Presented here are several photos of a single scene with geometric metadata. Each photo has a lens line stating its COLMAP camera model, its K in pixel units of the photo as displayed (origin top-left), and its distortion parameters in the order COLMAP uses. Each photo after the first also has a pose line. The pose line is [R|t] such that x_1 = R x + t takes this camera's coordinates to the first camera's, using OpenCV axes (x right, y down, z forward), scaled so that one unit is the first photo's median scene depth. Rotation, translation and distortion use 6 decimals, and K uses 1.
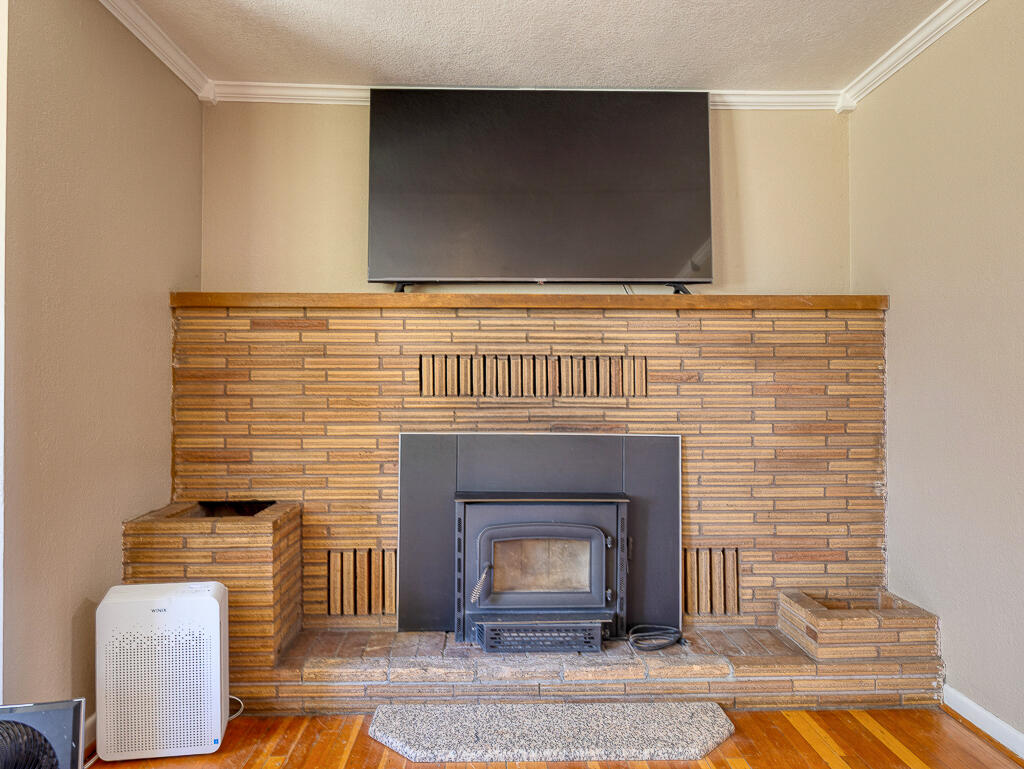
lens RADIAL K [[689.1, 0, 512.0], [0, 689.1, 384.5], [0, 0, 1]] dist [-0.007215, -0.004026]
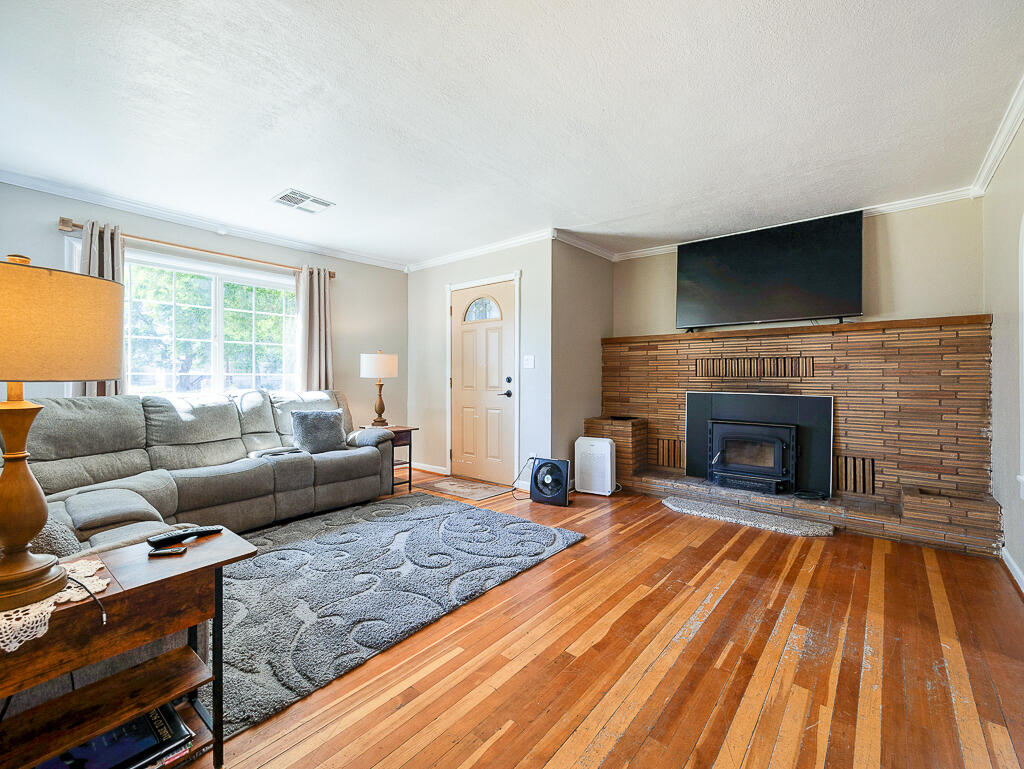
lens RADIAL K [[444.3, 0, 508.1], [0, 444.3, 386.1], [0, 0, 1]] dist [0.003948, 0.000337]
pose [[0.740372, 0.013649, -0.672059, 0.408412], [0.006284, 0.999610, 0.027225, 0.004438], [0.672168, -0.024379, 0.739997, -0.544549]]
